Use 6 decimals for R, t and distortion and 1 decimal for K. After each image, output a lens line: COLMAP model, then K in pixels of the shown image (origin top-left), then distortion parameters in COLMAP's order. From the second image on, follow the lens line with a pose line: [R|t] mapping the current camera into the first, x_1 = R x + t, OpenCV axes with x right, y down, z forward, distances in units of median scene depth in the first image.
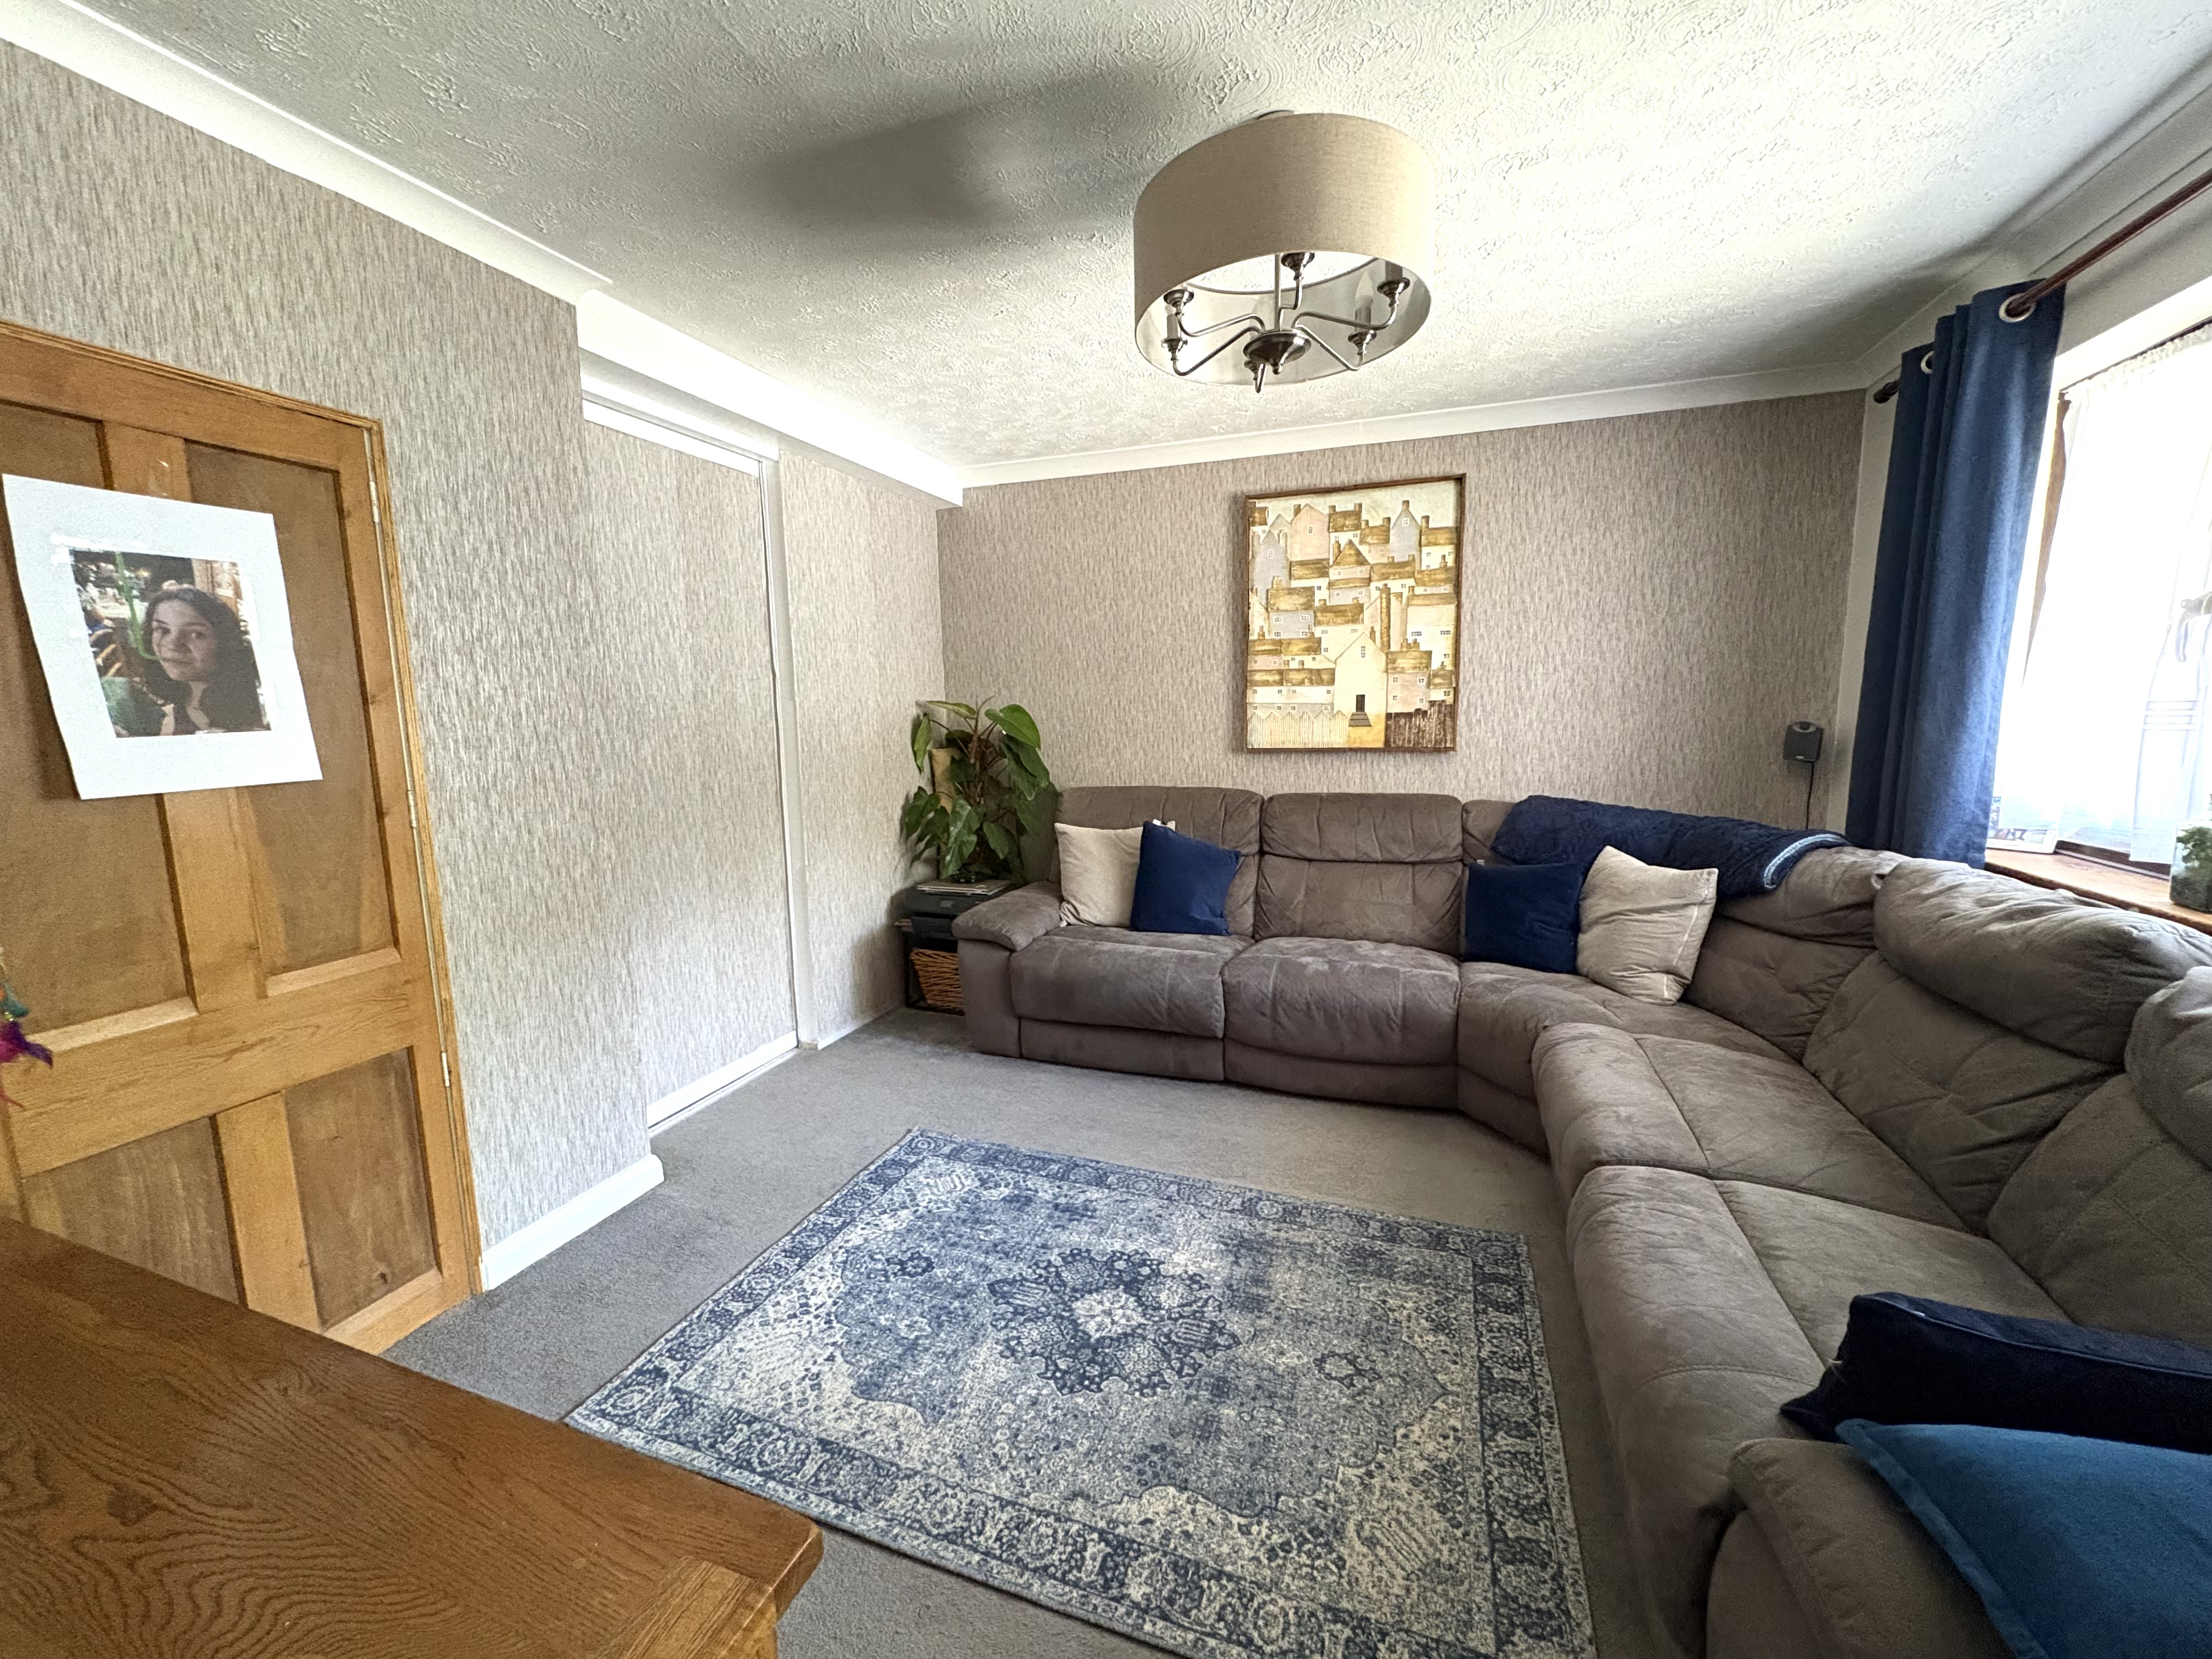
lens RADIAL K [[881.8, 0, 1098.9], [0, 881.8, 839.6], [0, 0, 1]] dist [-0.000382, 0.001170]
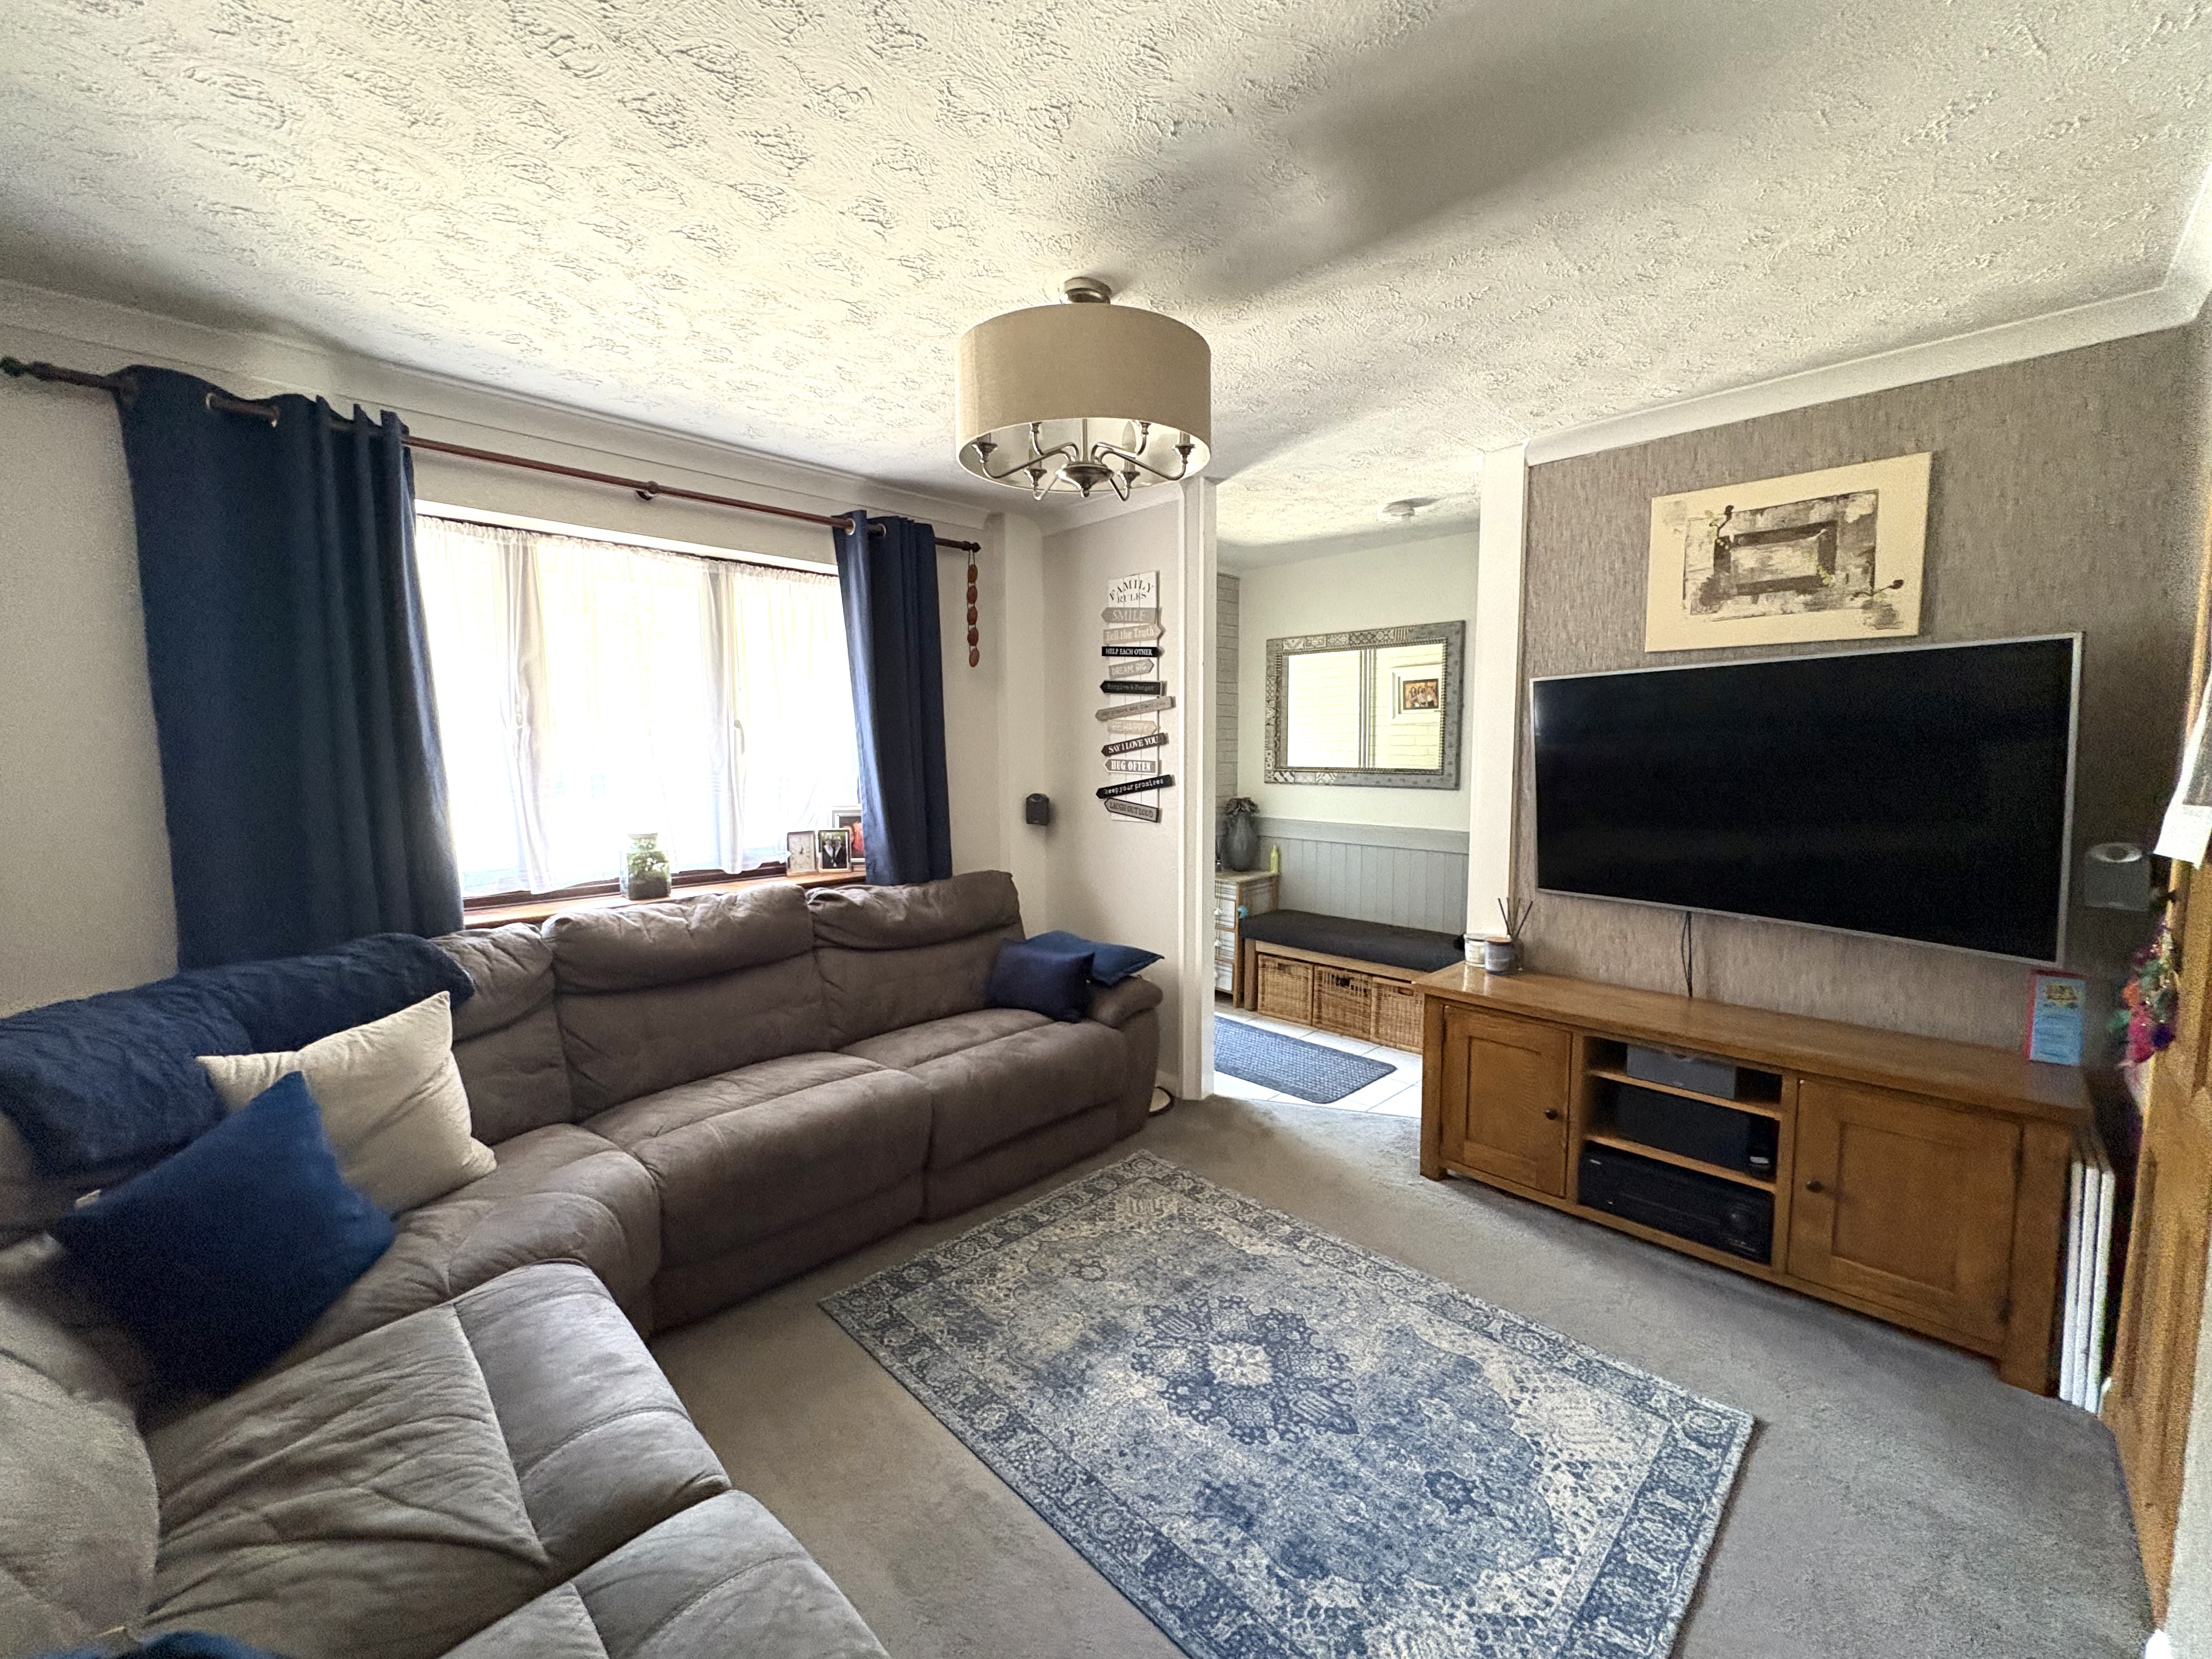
lens RADIAL K [[881.8, 0, 1091.5], [0, 881.8, 820.3], [0, 0, 1]] dist [-0.000382, 0.001170]
pose [[-0.901612, -0.016213, 0.432241, -0.264883], [0.083067, 0.974207, 0.209812, -0.316033], [-0.424494, 0.225074, -0.877010, 1.796933]]
